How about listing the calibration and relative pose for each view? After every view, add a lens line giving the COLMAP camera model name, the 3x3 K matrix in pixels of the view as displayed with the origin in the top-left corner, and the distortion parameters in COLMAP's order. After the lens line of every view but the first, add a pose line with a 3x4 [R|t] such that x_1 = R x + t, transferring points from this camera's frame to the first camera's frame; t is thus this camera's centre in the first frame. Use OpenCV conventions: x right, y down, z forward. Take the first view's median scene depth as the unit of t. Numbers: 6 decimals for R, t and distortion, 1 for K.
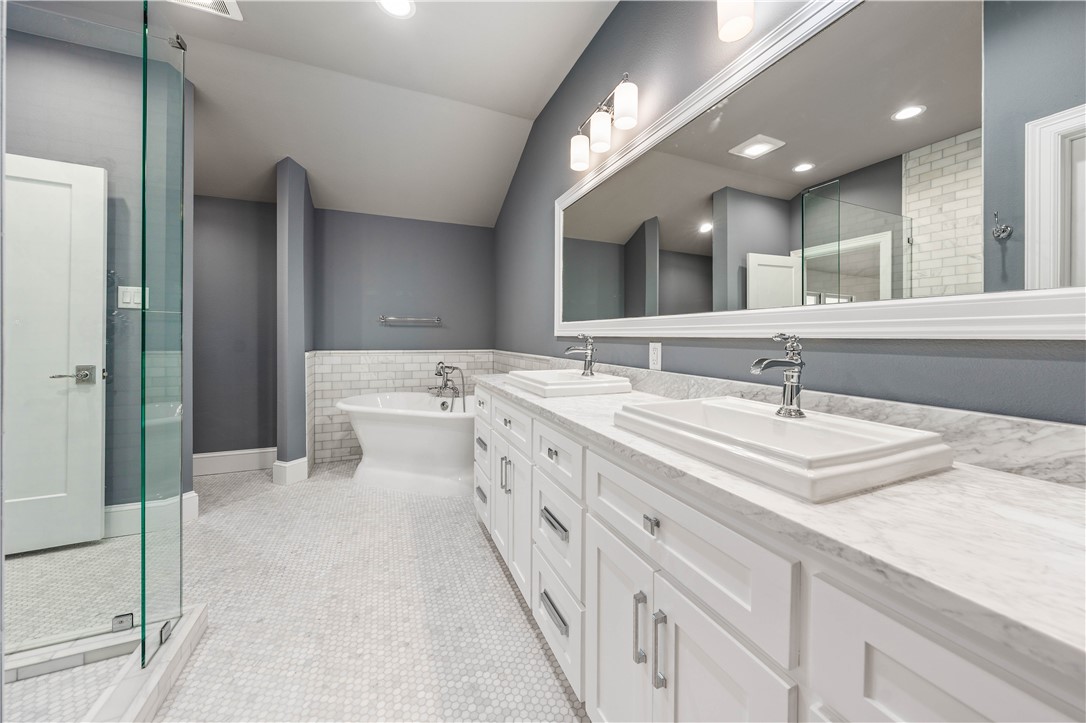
lens RADIAL K [[371.1, 0, 542.5], [0, 371.1, 345.3], [0, 0, 1]] dist [-0.004470, 0.000361]
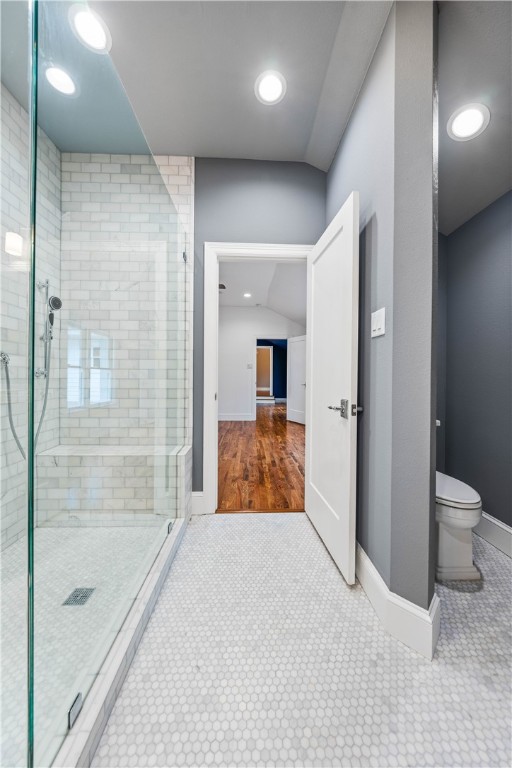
lens RADIAL K [[262.4, 0, 254.3], [0, 262.4, 380.6], [0, 0, 1]] dist [-0.004470, 0.000361]
pose [[-0.376160, -0.012367, -0.926472, -0.290974], [-0.018112, 0.999818, -0.005992, 0.007579], [0.926377, 0.014526, -0.376316, 0.617512]]
